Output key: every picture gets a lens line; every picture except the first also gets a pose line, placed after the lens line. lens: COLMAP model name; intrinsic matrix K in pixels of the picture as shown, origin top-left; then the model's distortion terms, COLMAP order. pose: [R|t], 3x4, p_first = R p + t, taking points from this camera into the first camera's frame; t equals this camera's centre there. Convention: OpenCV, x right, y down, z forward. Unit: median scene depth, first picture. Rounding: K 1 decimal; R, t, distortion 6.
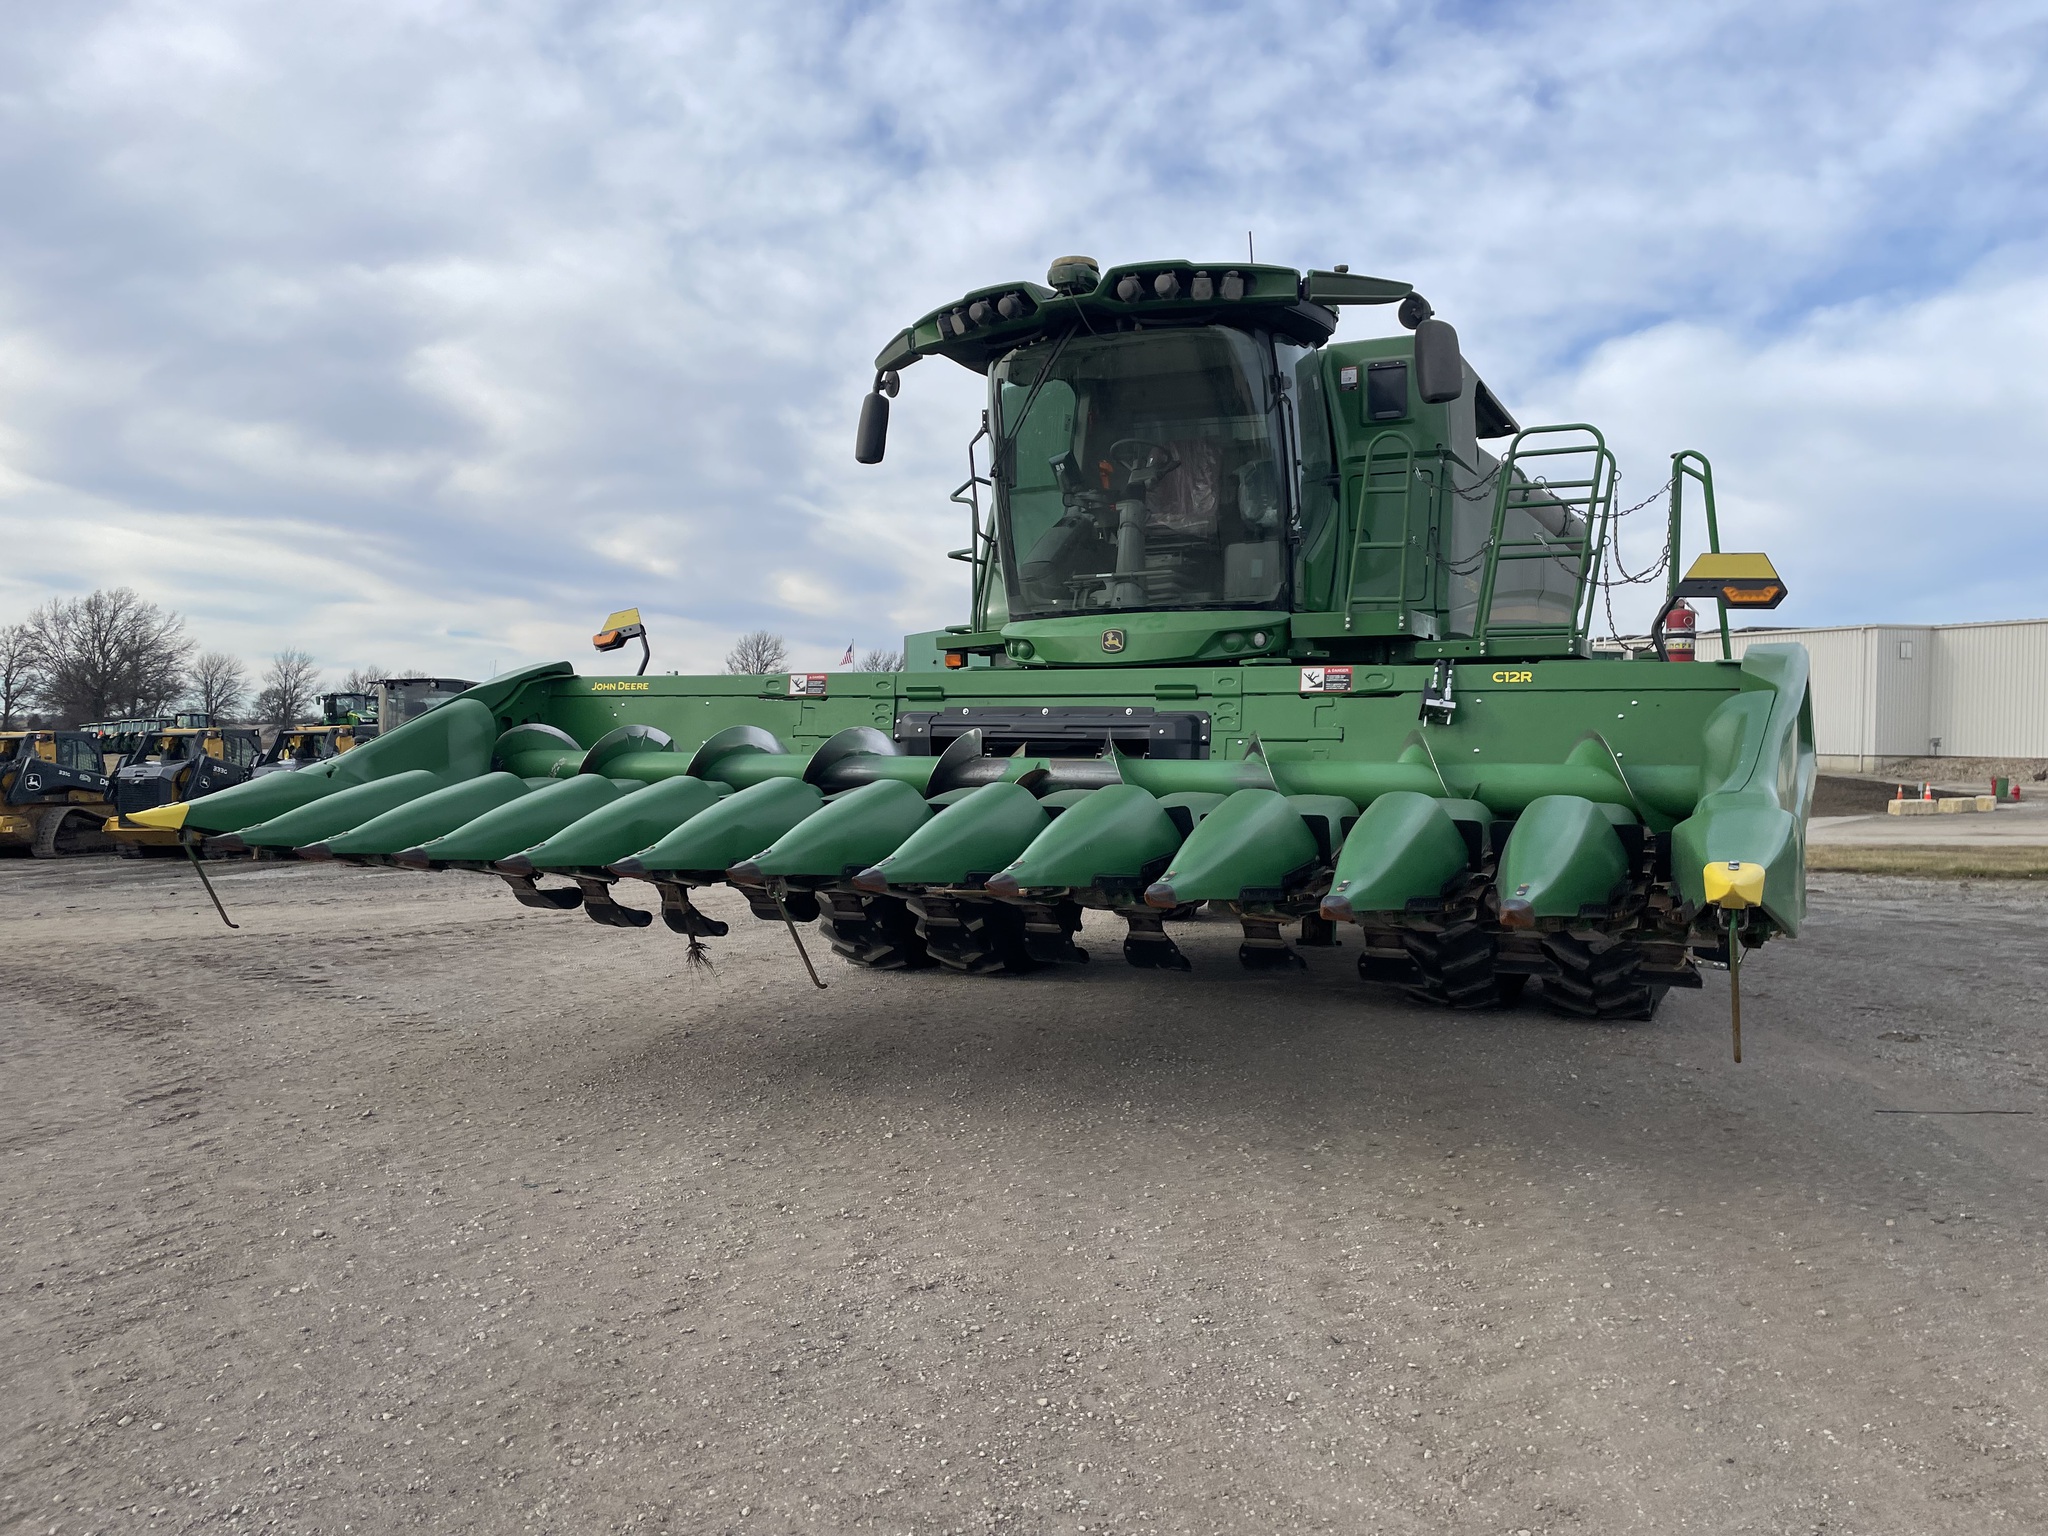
lens RADIAL K [[1531.8, 0, 1031.1], [0, 1531.8, 756.9], [0, 0, 1]] dist [0.087916, -0.112815]
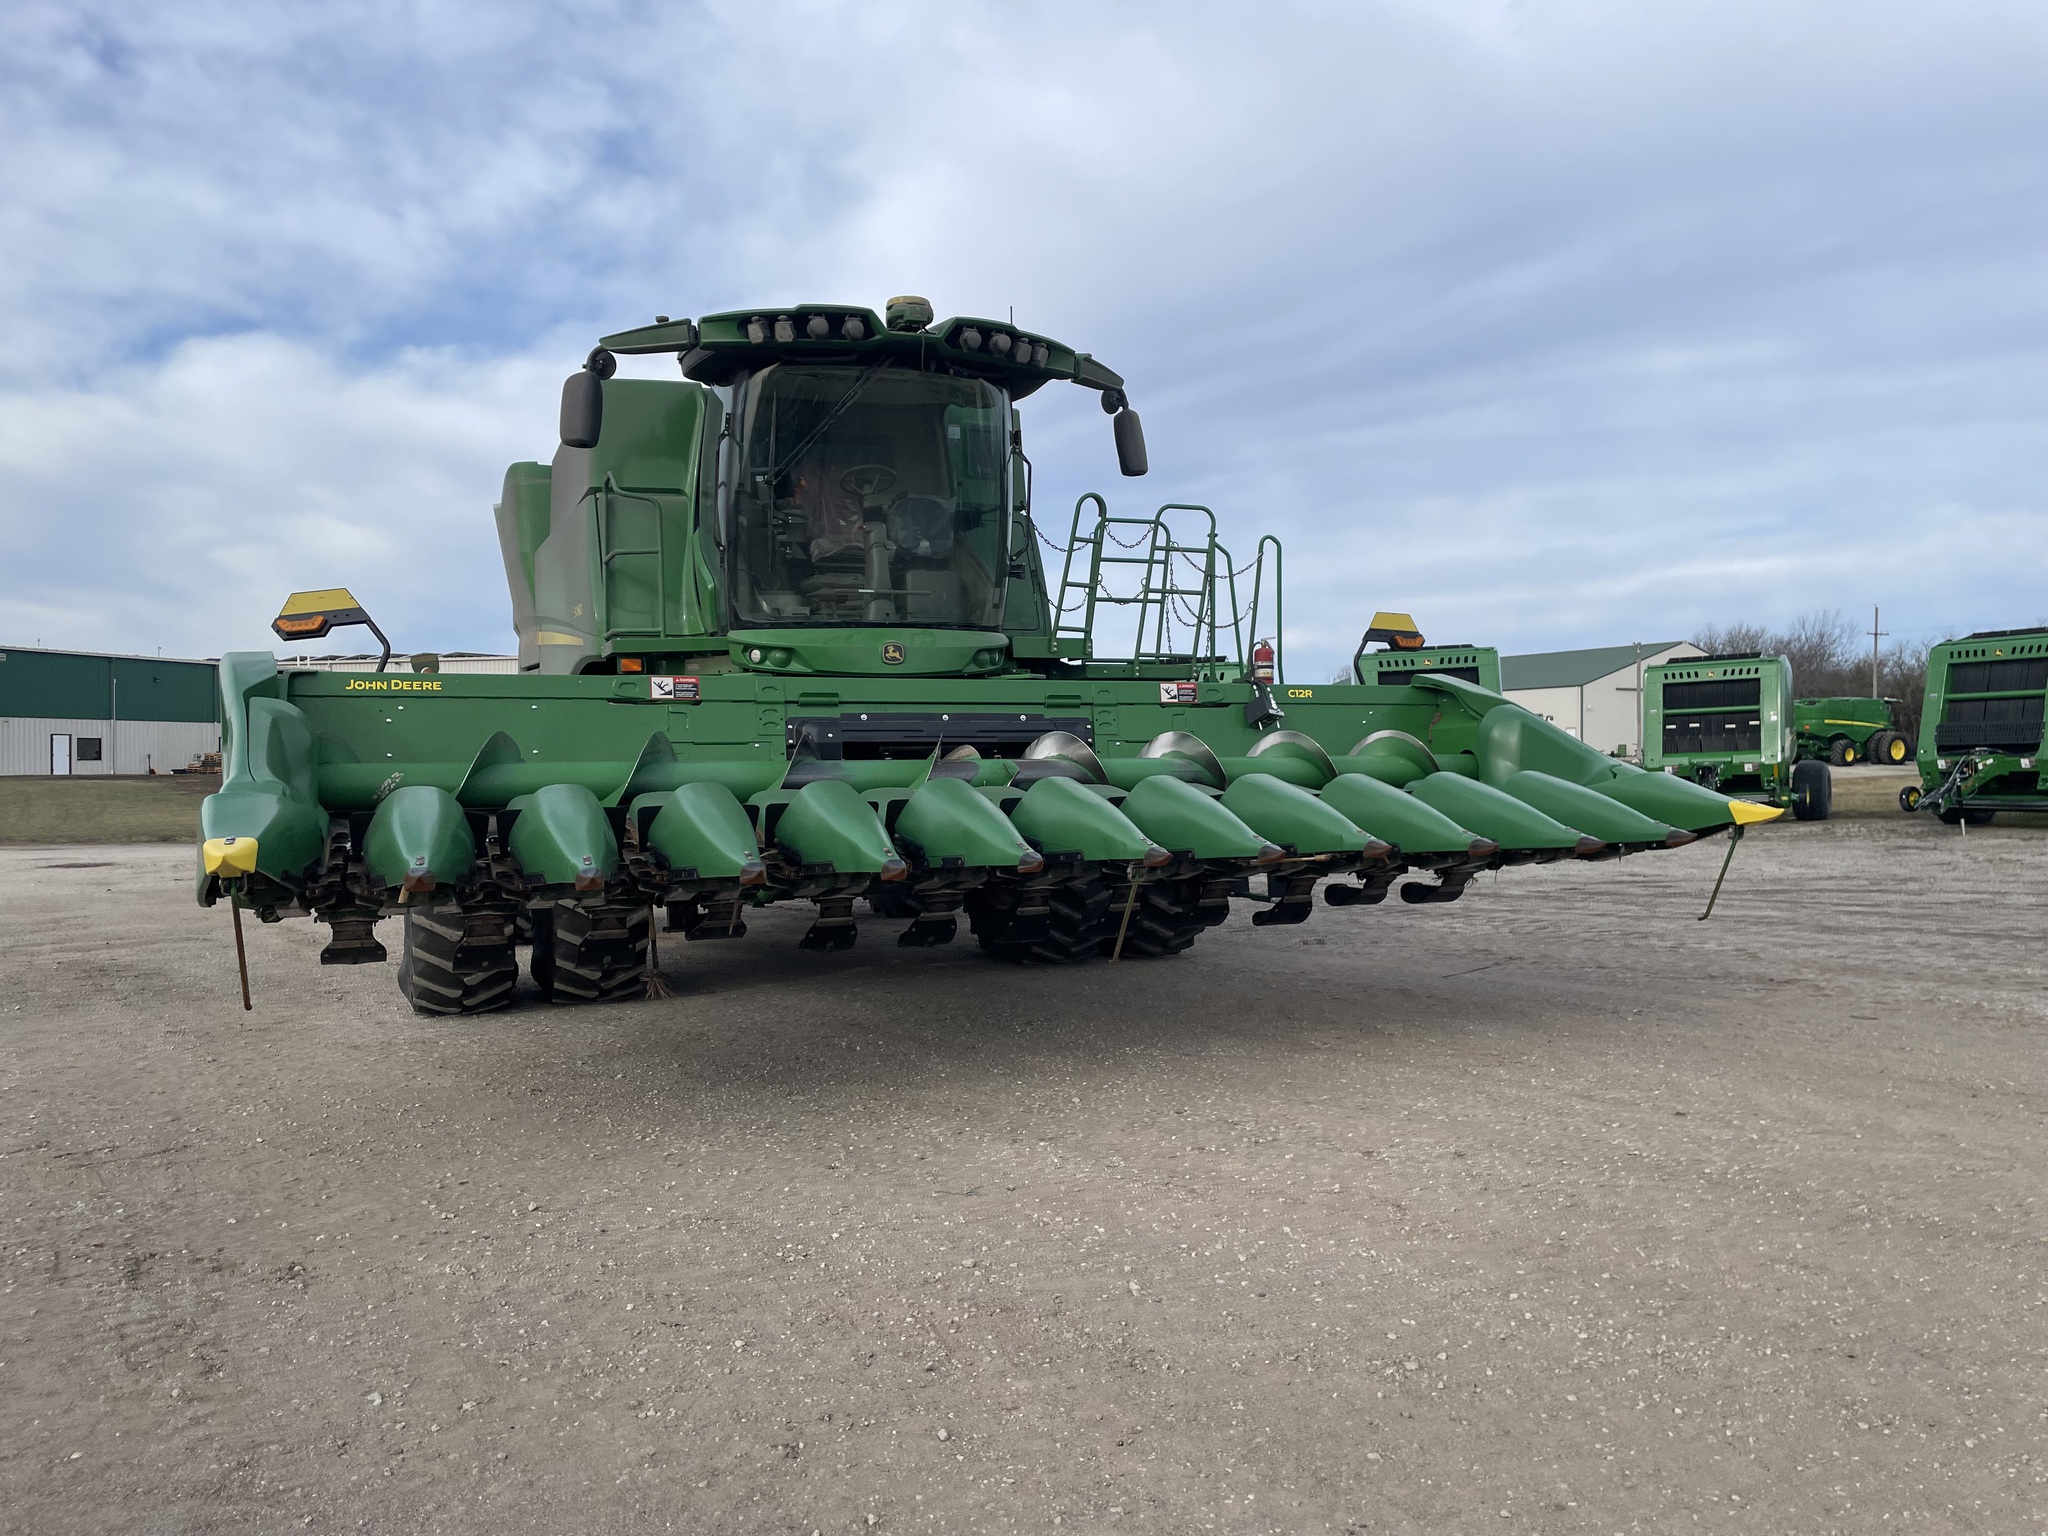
lens RADIAL K [[1536.5, 0, 1037.8], [0, 1536.5, 768.4], [0, 0, 1]] dist [0.090190, -0.113830]
pose [[0.665737, -0.017191, 0.745988, -0.692968], [0.023005, 0.999732, 0.002509, 0.004557], [-0.745832, 0.015491, 0.665954, 0.209644]]
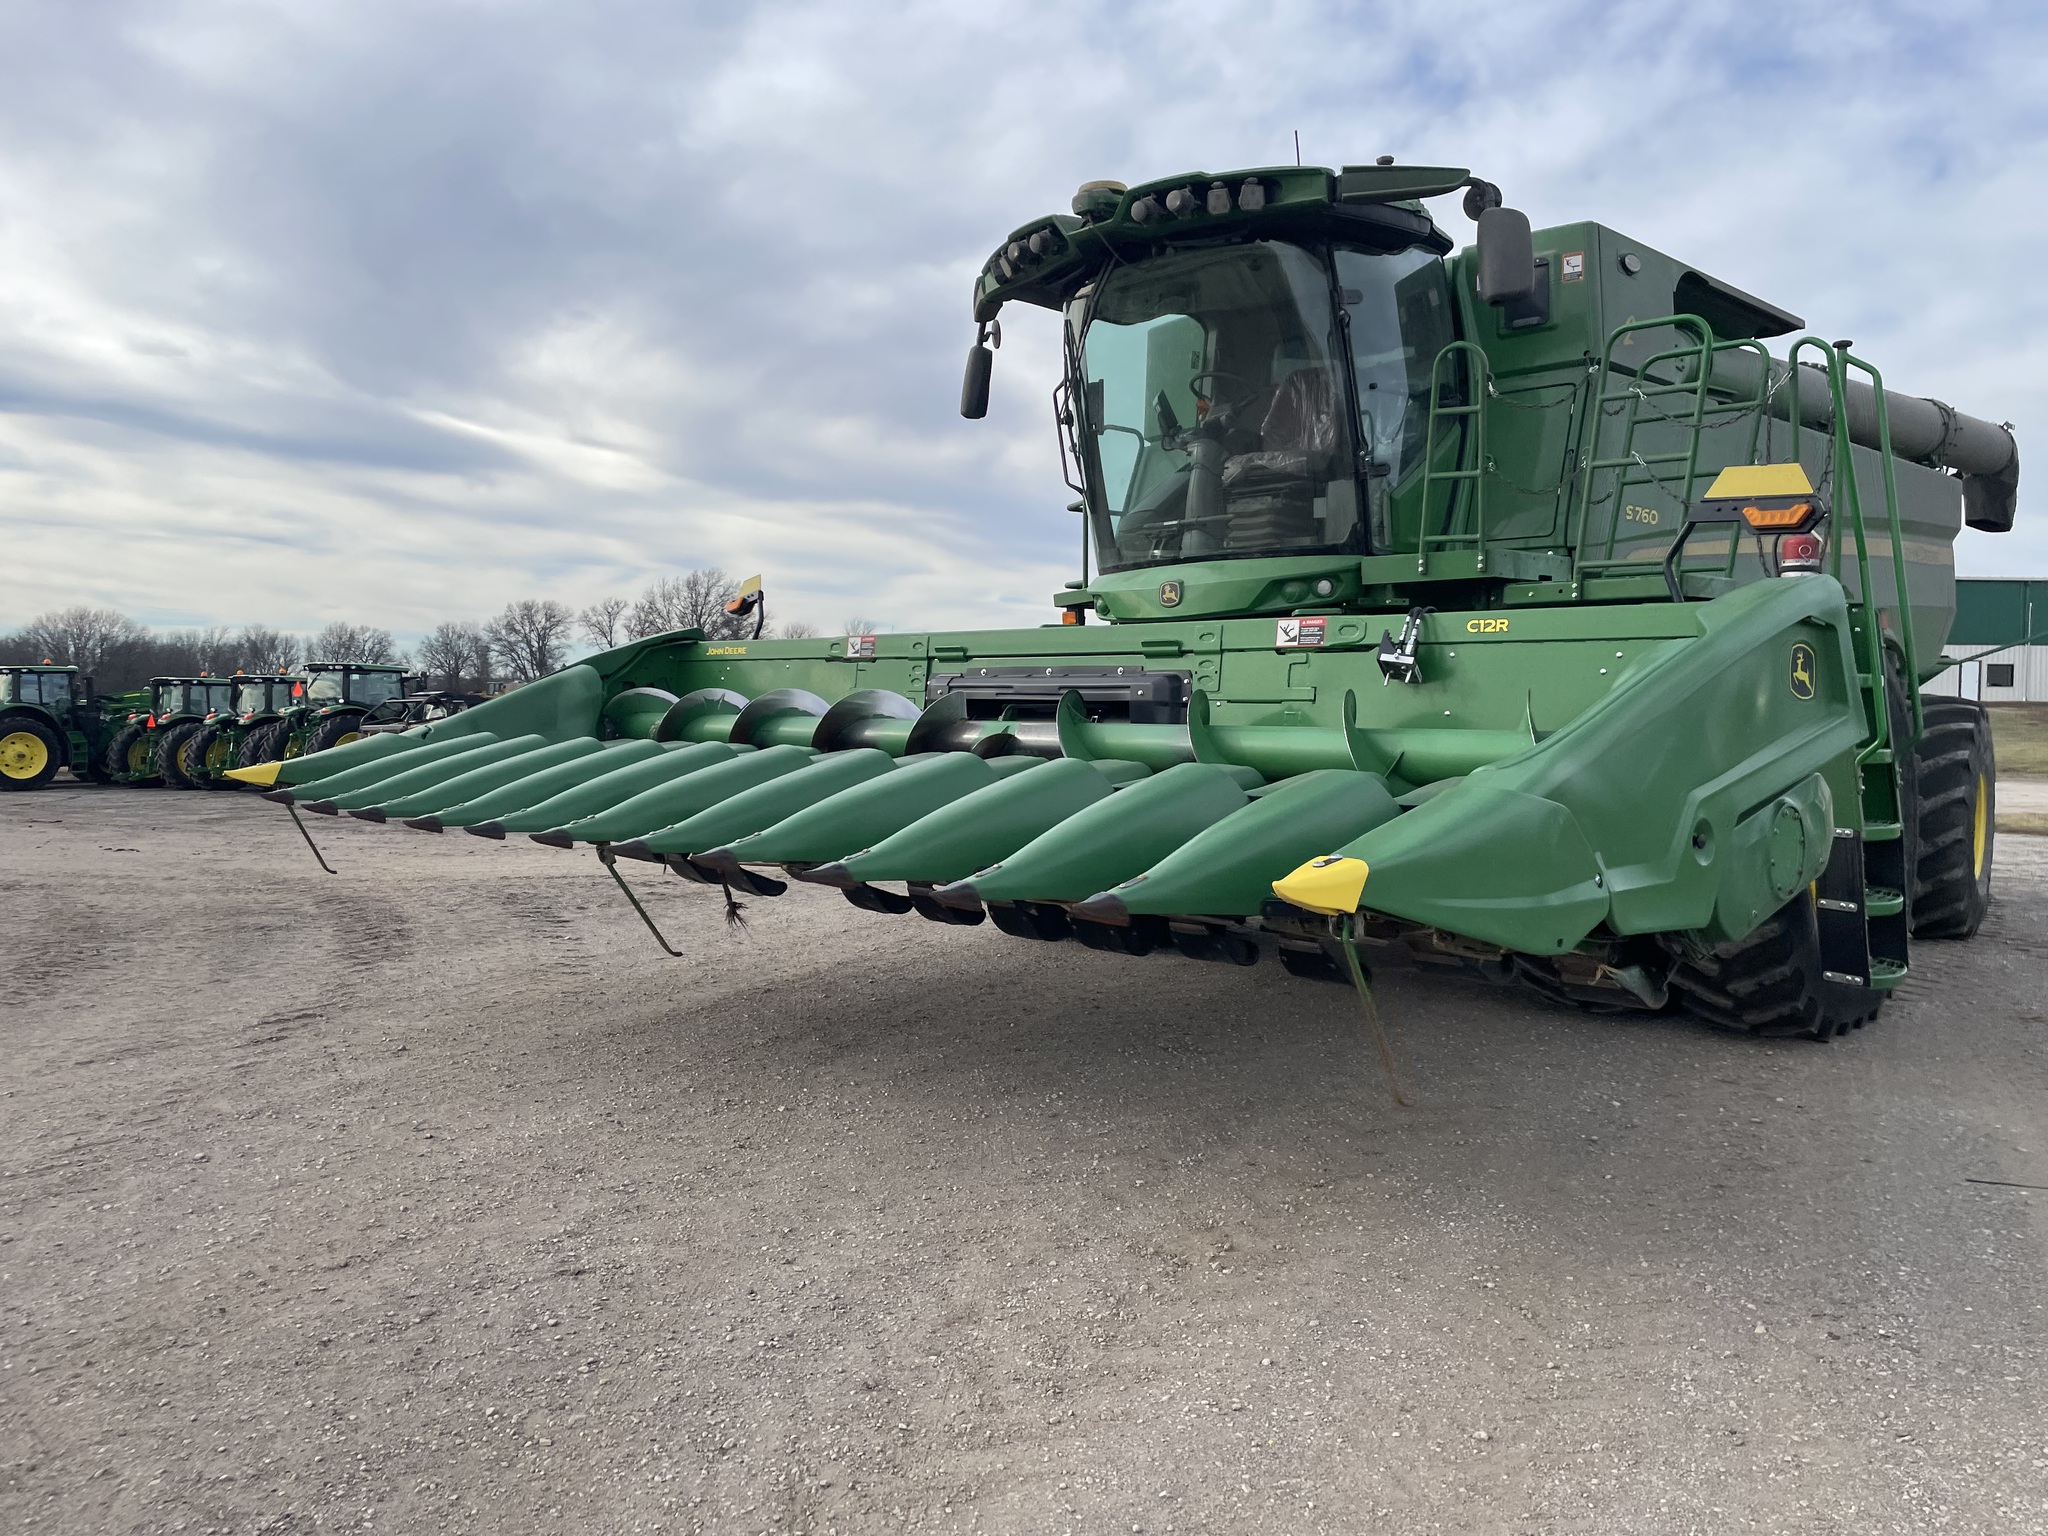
lens RADIAL K [[1530.9, 0, 1035.9], [0, 1530.9, 734.0], [0, 0, 1]] dist [0.085719, -0.107616]
pose [[0.944704, 0.002308, -0.327917, 0.283650], [0.002126, 0.999911, 0.013161, -0.003424], [0.327918, -0.013130, 0.944615, 0.098665]]
